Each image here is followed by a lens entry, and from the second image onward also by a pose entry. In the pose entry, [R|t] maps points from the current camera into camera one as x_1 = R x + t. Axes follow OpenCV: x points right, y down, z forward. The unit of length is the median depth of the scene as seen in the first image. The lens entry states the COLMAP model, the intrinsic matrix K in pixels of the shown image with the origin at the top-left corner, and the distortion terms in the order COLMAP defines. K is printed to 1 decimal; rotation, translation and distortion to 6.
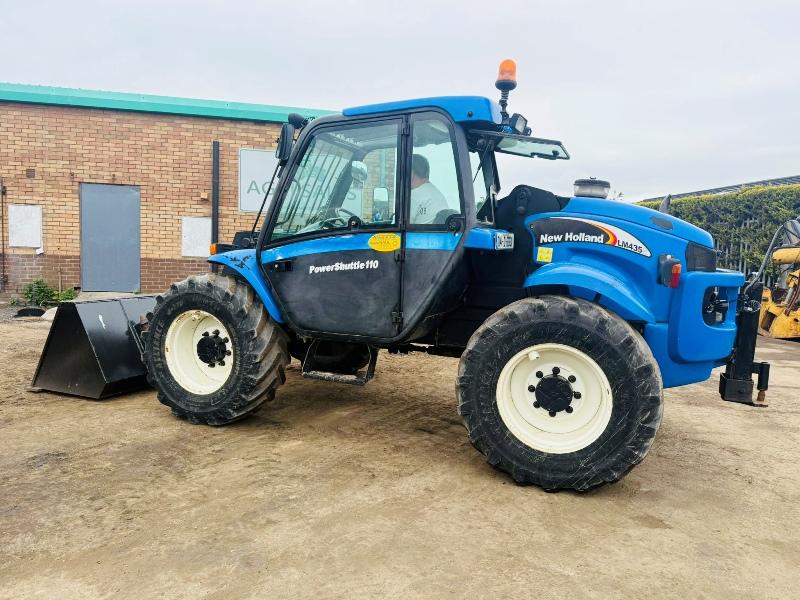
lens RADIAL K [[562.9, 0, 401.5], [0, 562.9, 305.4], [0, 0, 1]] dist [0.038549, -0.052998]
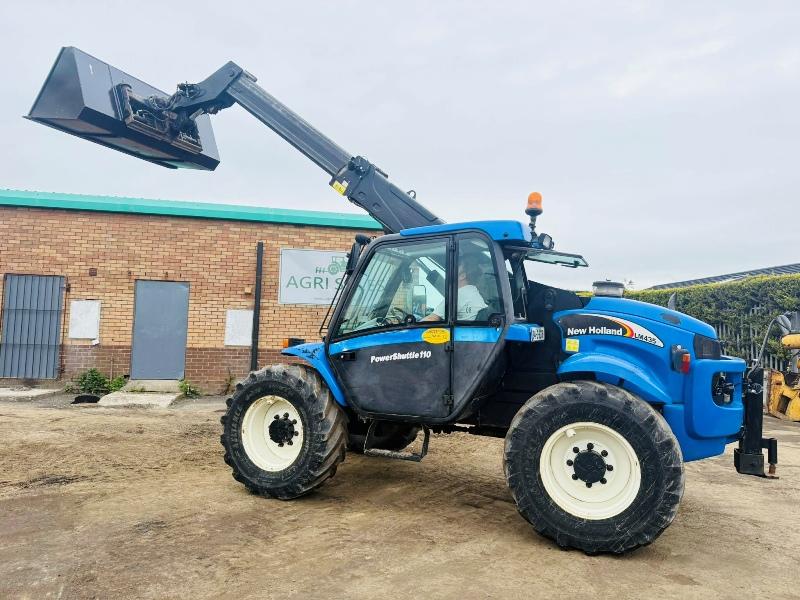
lens RADIAL K [[561.2, 0, 399.5], [0, 561.2, 303.3], [0, 0, 1]] dist [0.051171, -0.067901]
pose [[0.999681, -0.009168, -0.023535, -0.070284], [0.005448, 0.988133, -0.153502, 0.000962], [0.024663, 0.153325, 0.987868, -0.164699]]
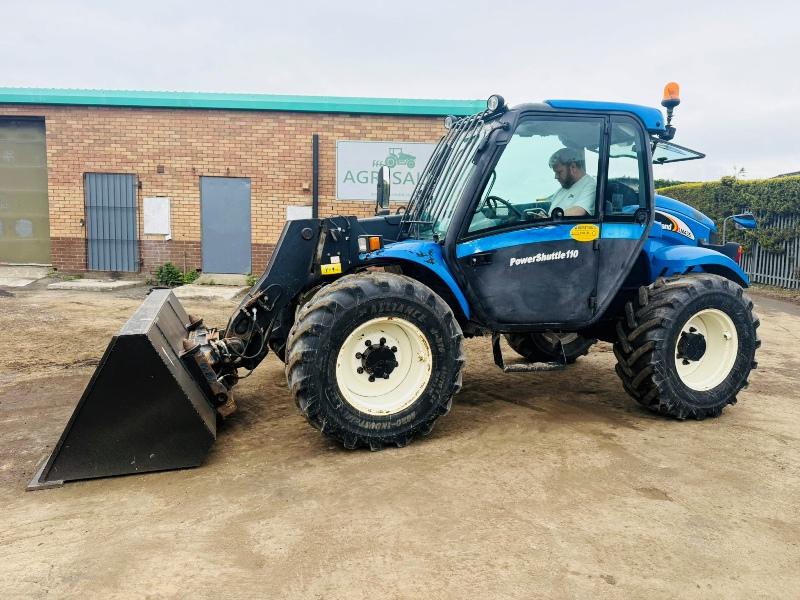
lens RADIAL K [[562.9, 0, 401.5], [0, 562.9, 305.4], [0, 0, 1]] dist [0.038549, -0.052998]
pose [[0.979986, 0.016774, -0.198356, 0.127816], [-0.011034, 0.999489, 0.030011, 0.004936], [0.198758, -0.027222, 0.979670, -0.078018]]
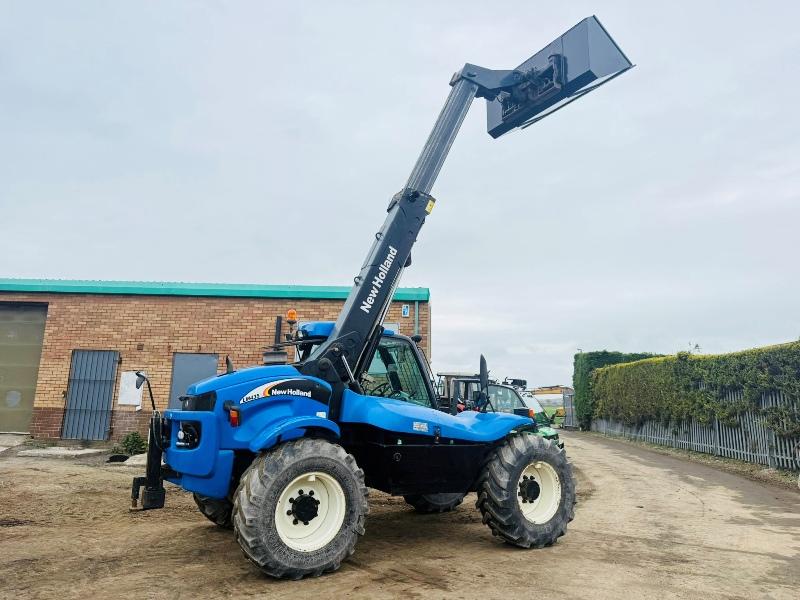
lens RADIAL K [[562.9, 0, 401.5], [0, 562.9, 305.4], [0, 0, 1]] dist [0.038549, -0.052998]
pose [[0.971035, -0.044946, -0.234674, 0.530053], [-0.018973, 0.964544, -0.263240, 0.007473], [0.238185, 0.260068, 0.935753, -0.202784]]
